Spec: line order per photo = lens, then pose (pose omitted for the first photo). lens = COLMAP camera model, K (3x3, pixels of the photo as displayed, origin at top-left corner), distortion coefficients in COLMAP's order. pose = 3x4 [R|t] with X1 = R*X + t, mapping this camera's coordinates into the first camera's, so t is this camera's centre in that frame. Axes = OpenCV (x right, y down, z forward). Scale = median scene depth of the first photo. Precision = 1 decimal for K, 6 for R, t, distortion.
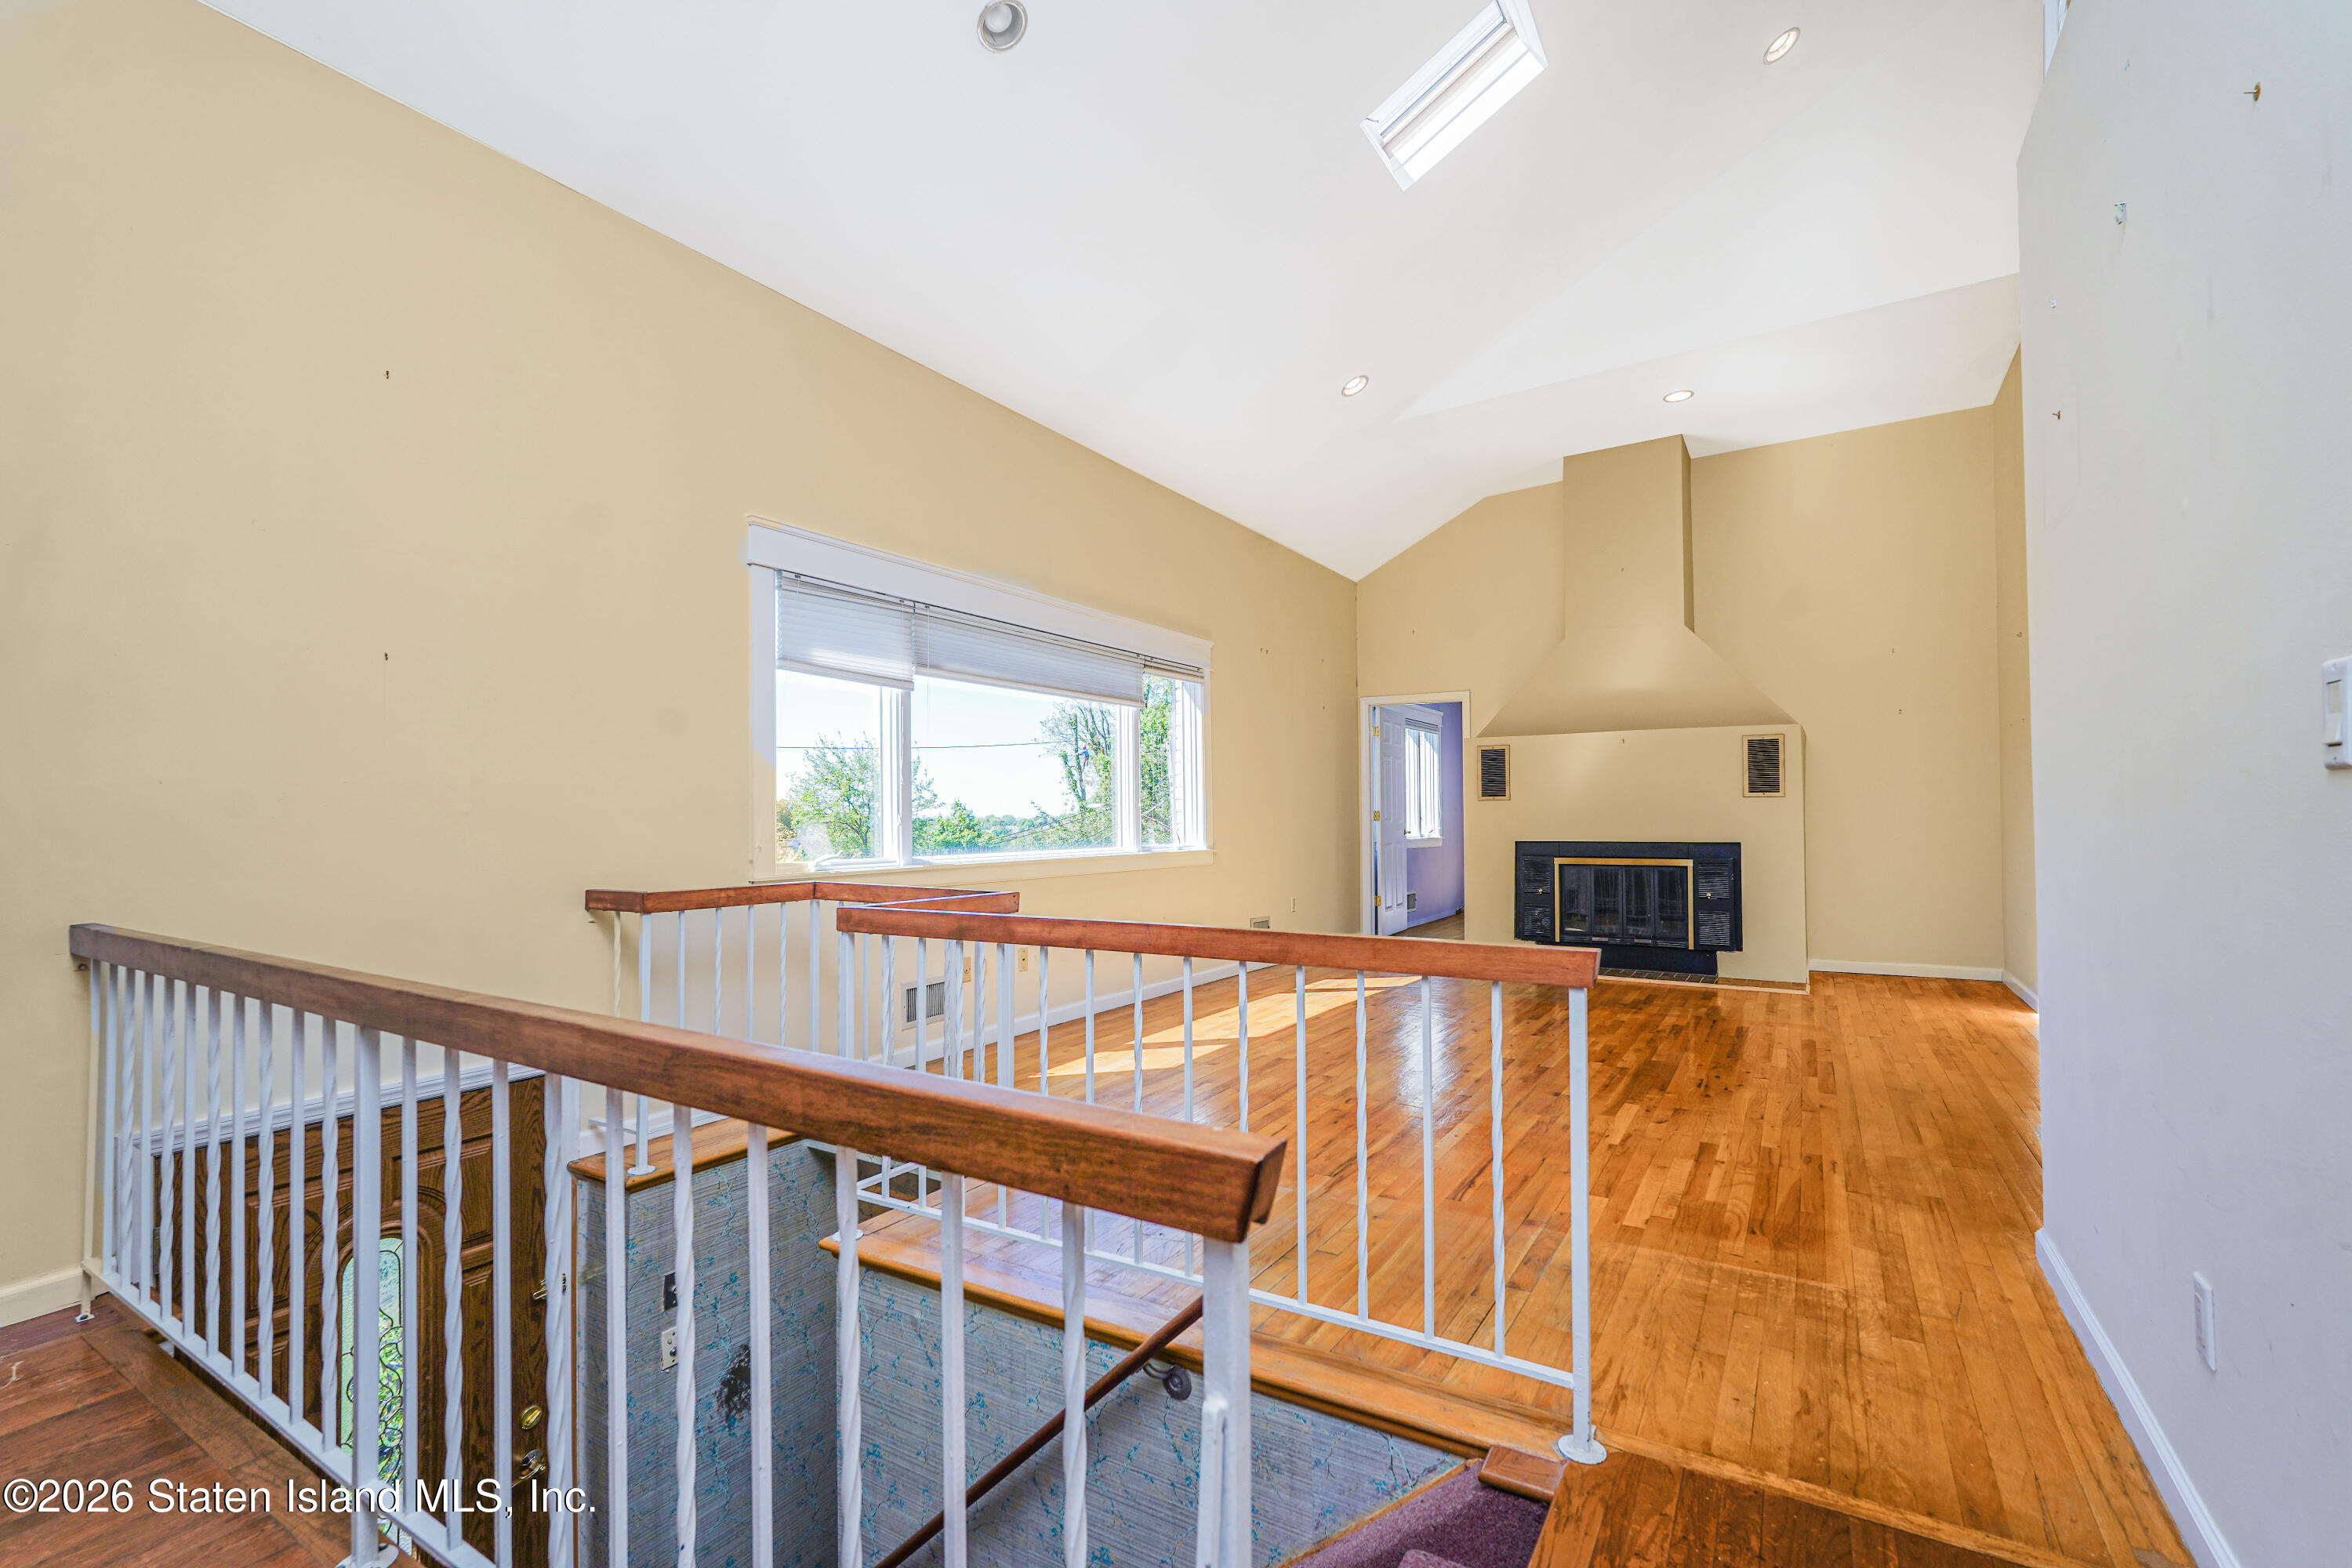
lens RADIAL K [[1028.1, 0, 1175.6], [0, 1028.1, 802.9], [0, 0, 1]] dist [-0.000170, 0.000323]
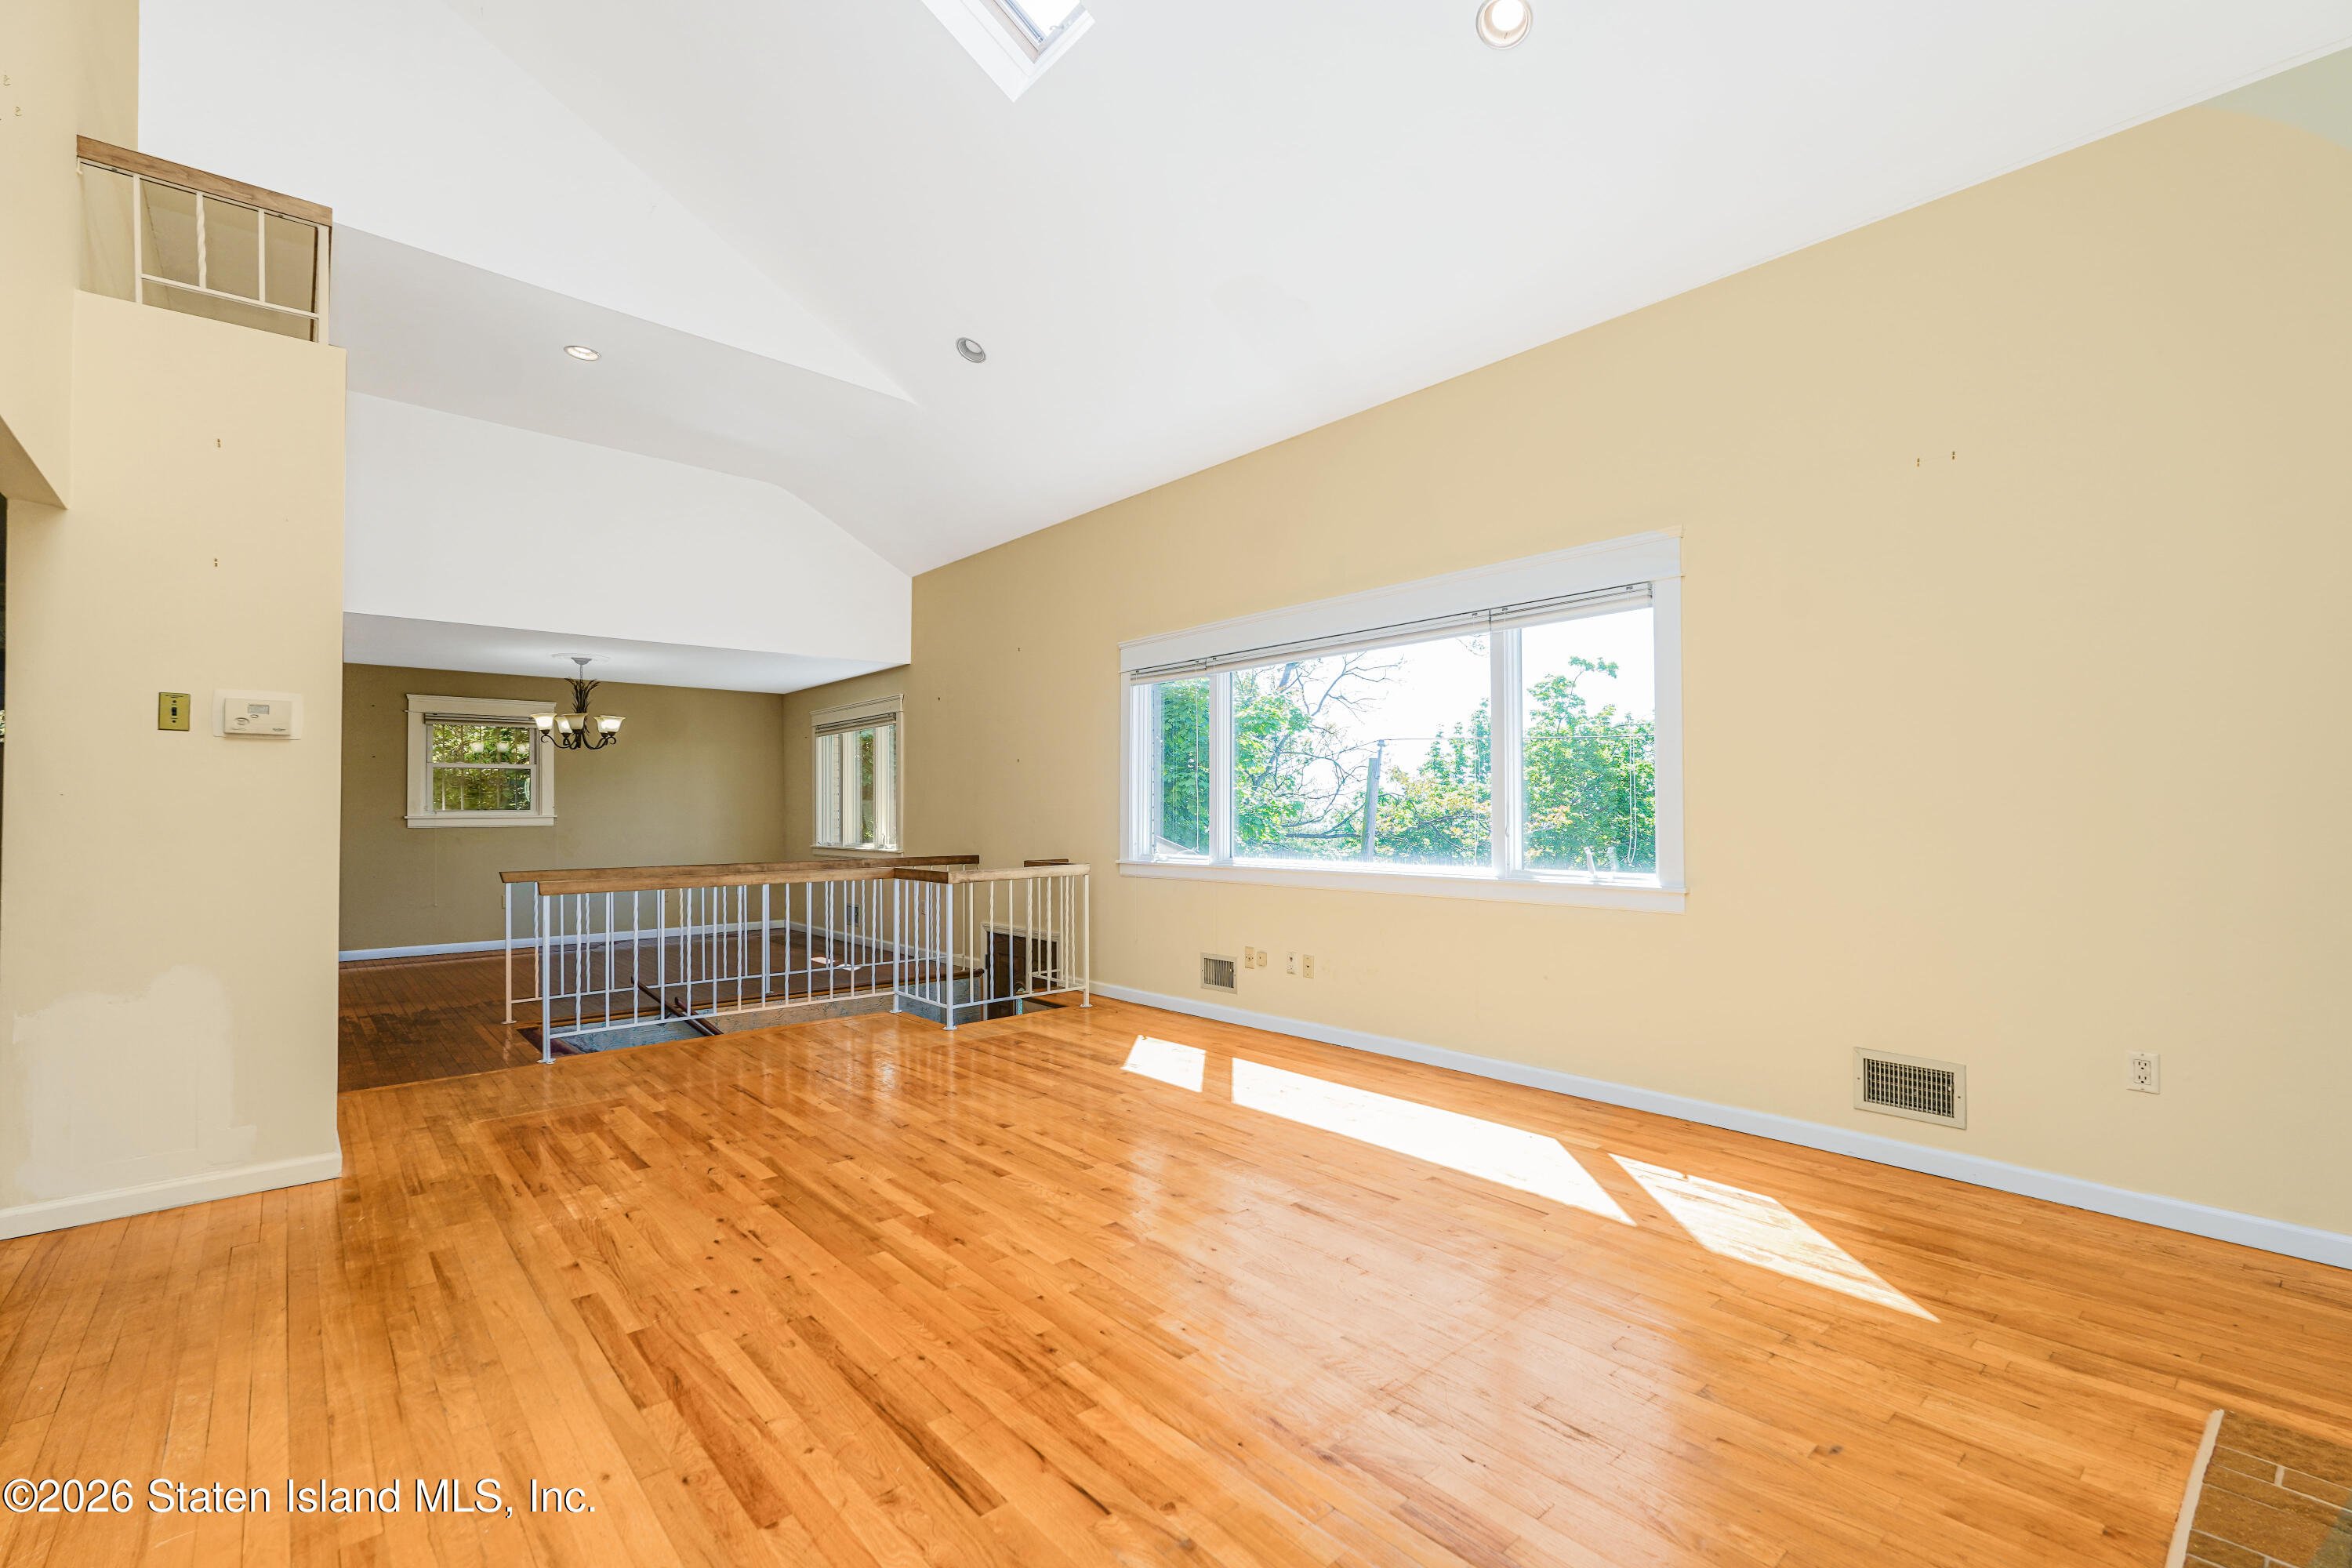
lens RADIAL K [[1028.1, 0, 1175.6], [0, 1028.1, 802.9], [0, 0, 1]] dist [-0.000170, 0.000323]
pose [[-0.302136, -0.005398, -0.953250, 0.655462], [0.020536, 0.999715, -0.012170, -0.000900], [0.953044, -0.023253, -0.301939, 0.897842]]
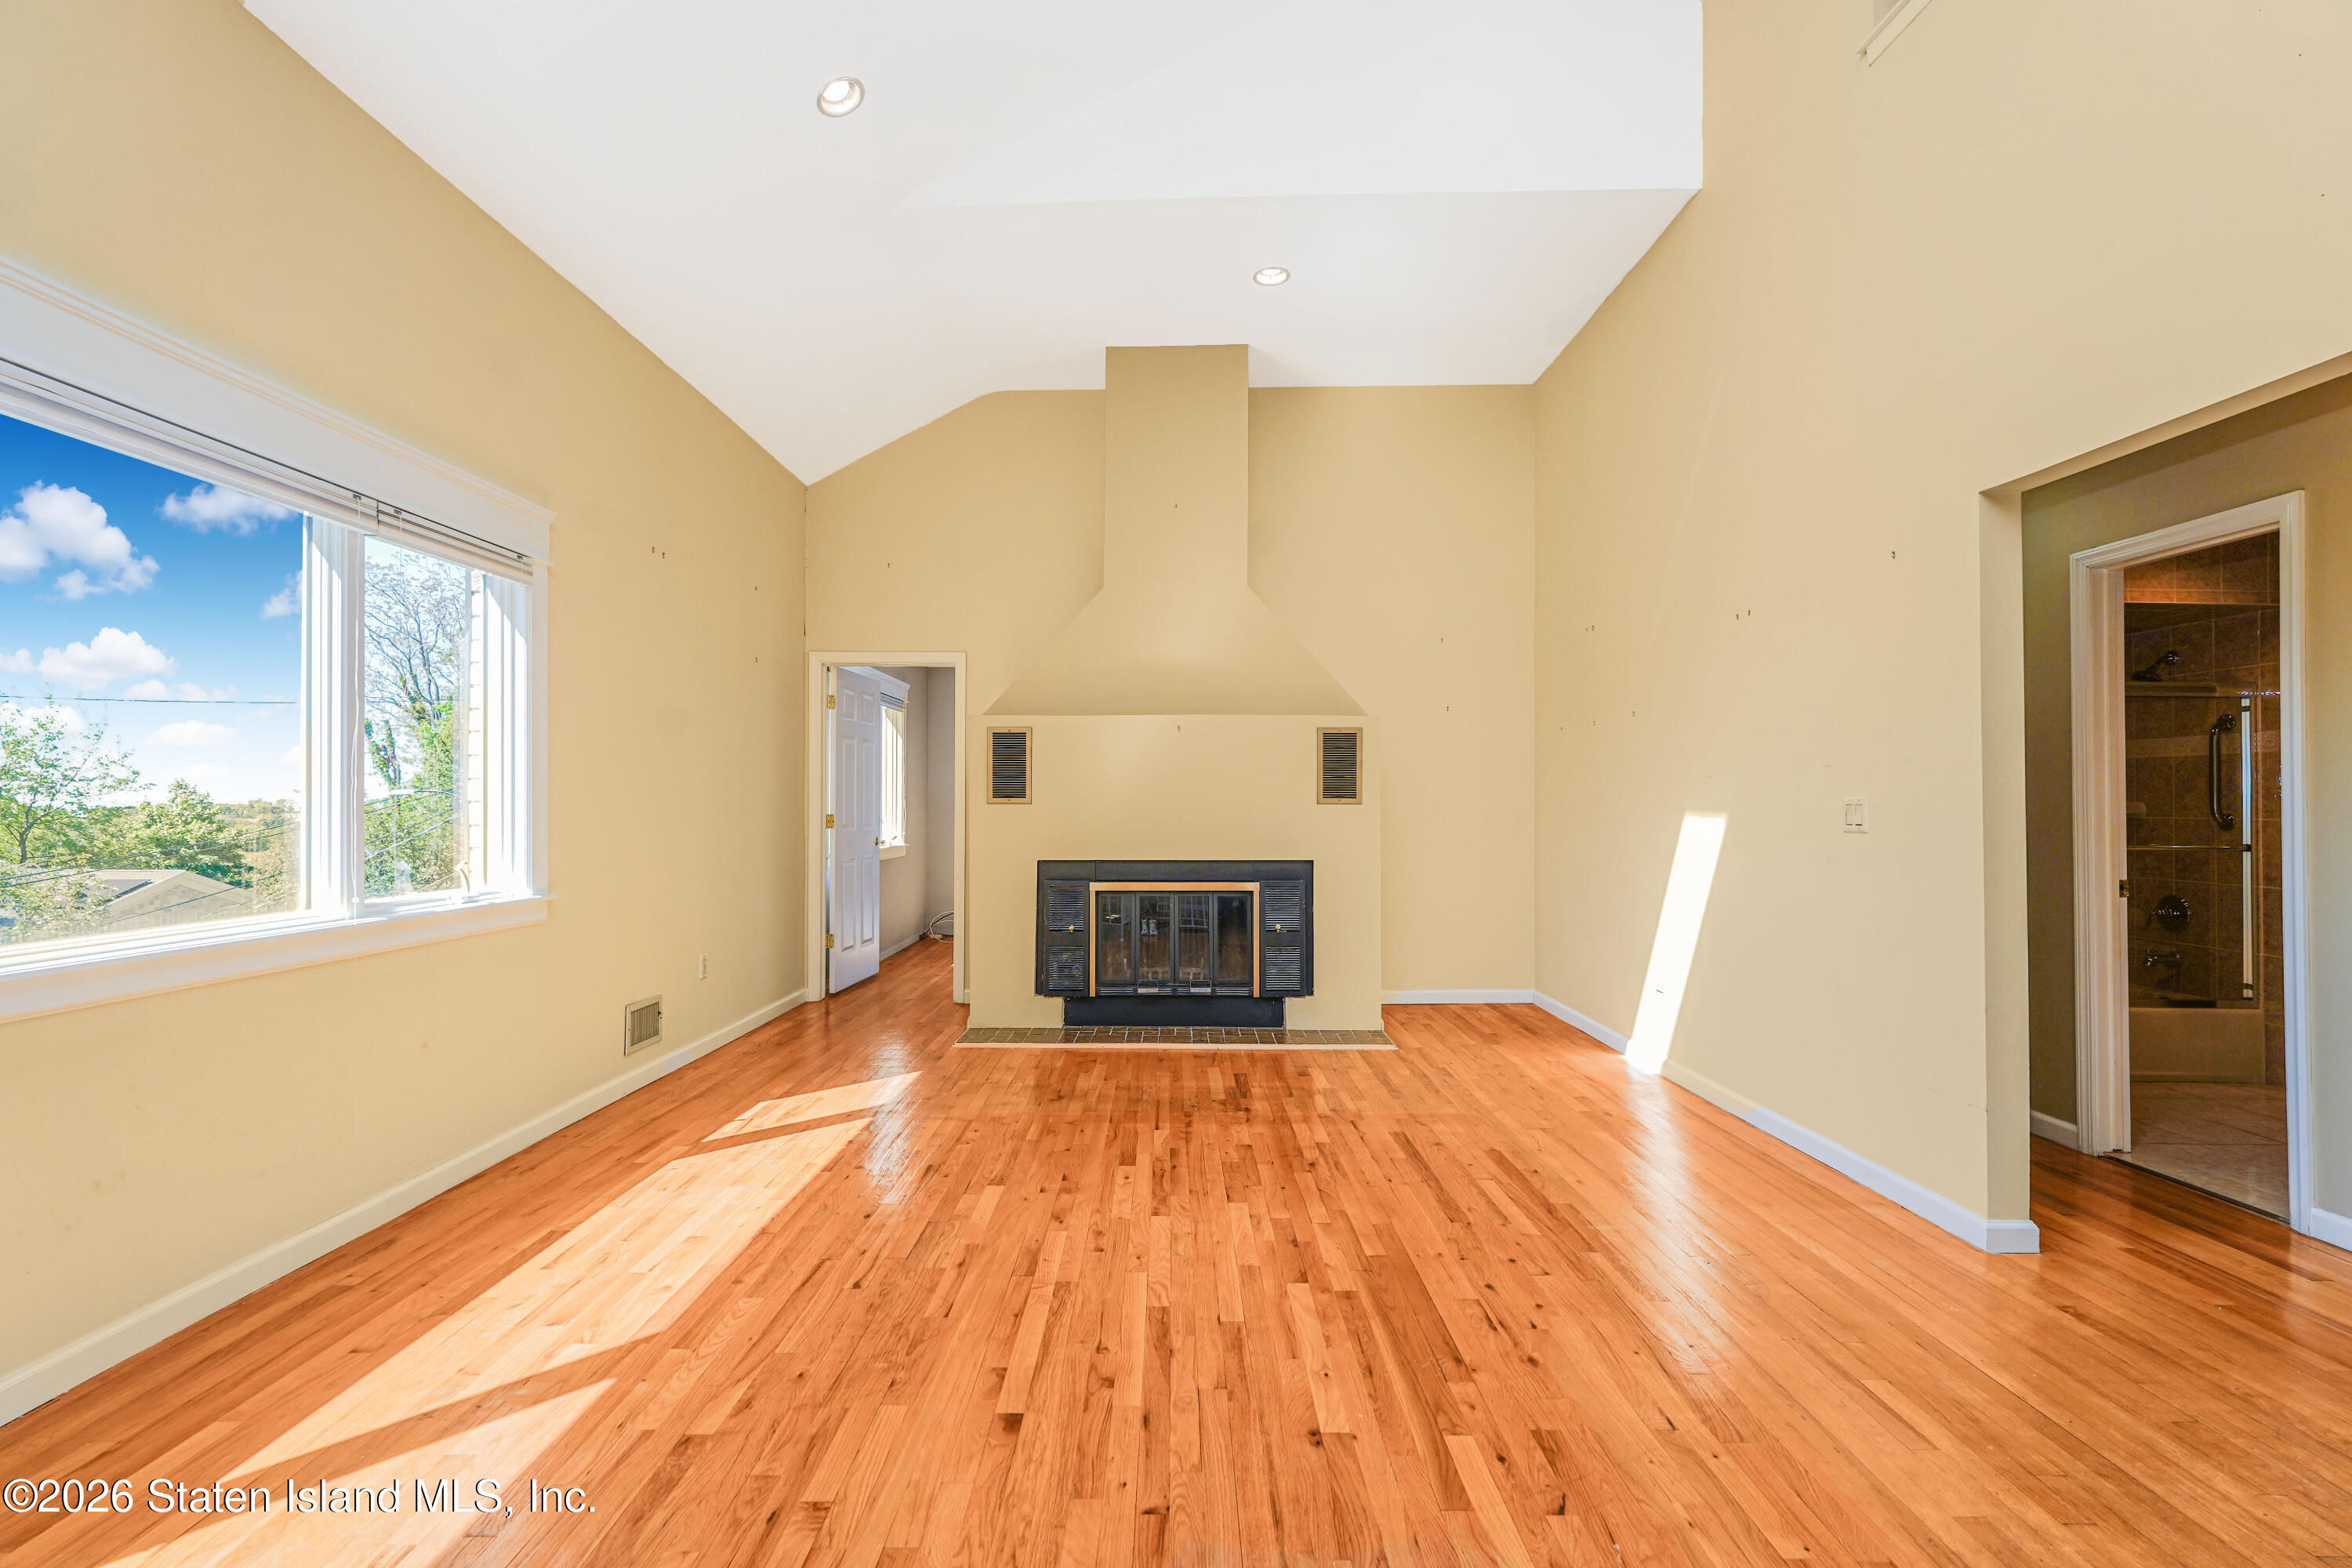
lens RADIAL K [[1036.5, 0, 1172.5], [0, 1036.5, 788.8], [0, 0, 1]] dist [-0.002108, 0.000082]
pose [[0.853472, 0.013301, 0.520968, 0.031807], [-0.012218, 0.999910, -0.005513, -0.011571], [-0.520995, -0.001660, 0.853558, 0.362025]]
